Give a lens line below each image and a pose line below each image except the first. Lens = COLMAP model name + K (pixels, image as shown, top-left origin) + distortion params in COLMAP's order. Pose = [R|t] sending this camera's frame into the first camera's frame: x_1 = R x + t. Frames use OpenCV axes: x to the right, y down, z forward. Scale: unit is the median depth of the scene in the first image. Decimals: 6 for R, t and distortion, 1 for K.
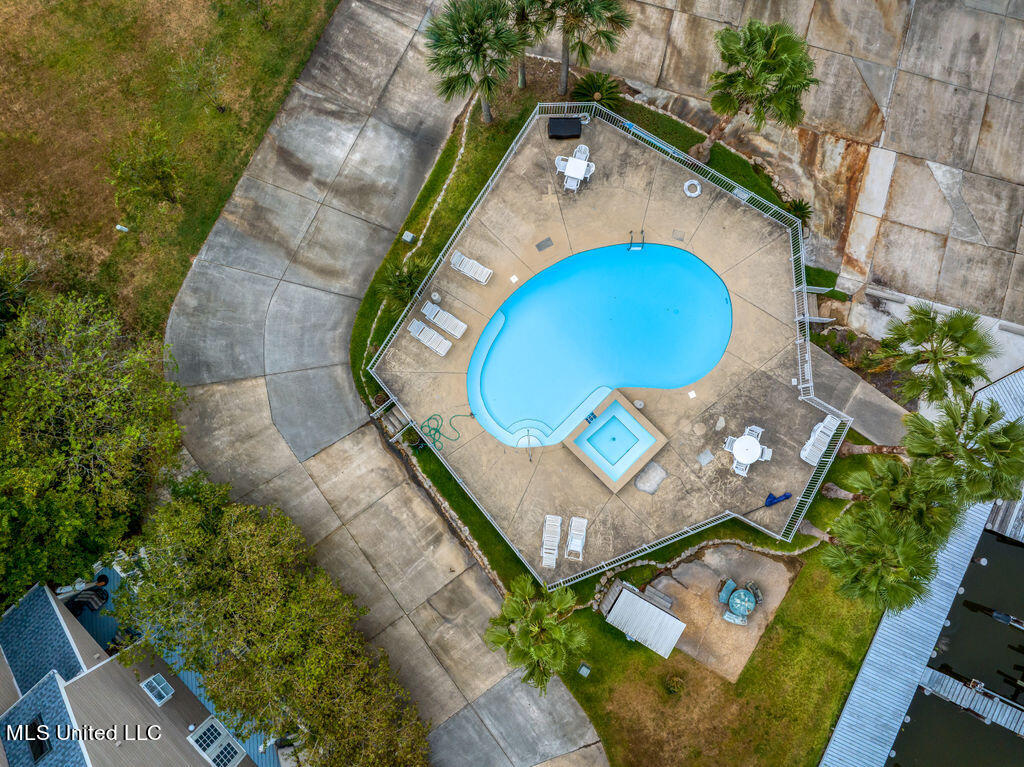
lens RADIAL K [[715.1, 0, 512.0], [0, 715.1, 383.5], [0, 0, 1]] dist [-0.032353, -0.001946]
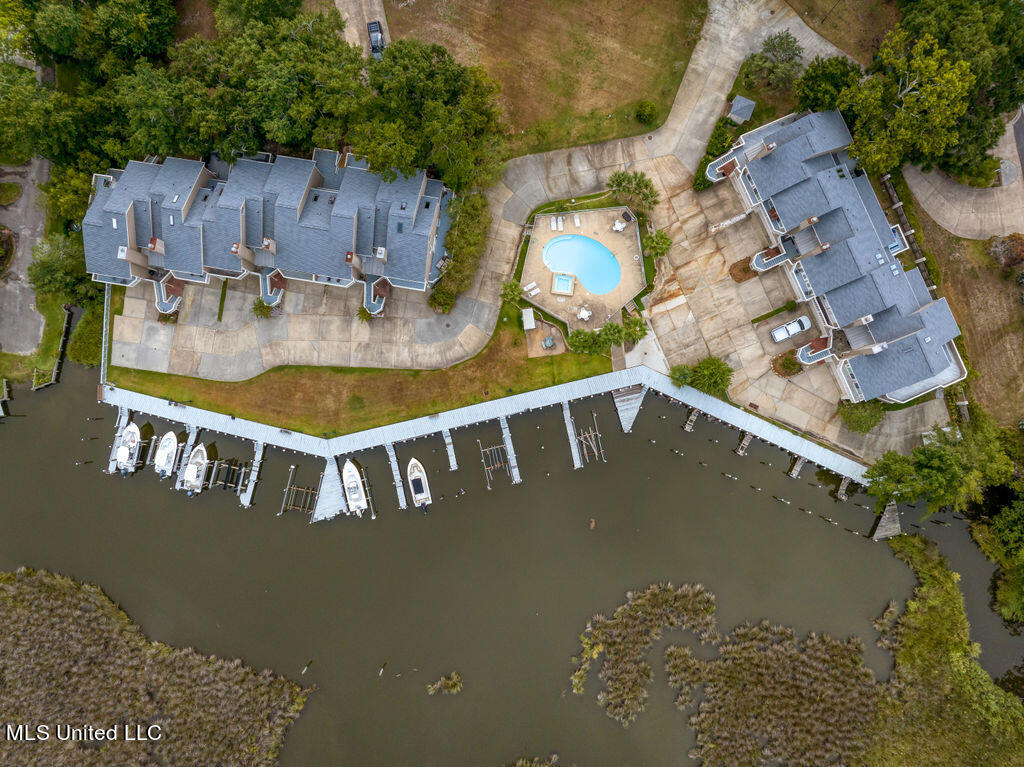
lens RADIAL K [[715.1, 0, 512.0], [0, 715.1, 383.5], [0, 0, 1]] dist [-0.032353, -0.001946]
pose [[0.615383, 0.787929, -0.021724, 0.436297], [-0.786565, 0.615641, 0.047981, 0.396357], [0.051179, -0.012440, 0.998612, -2.424058]]
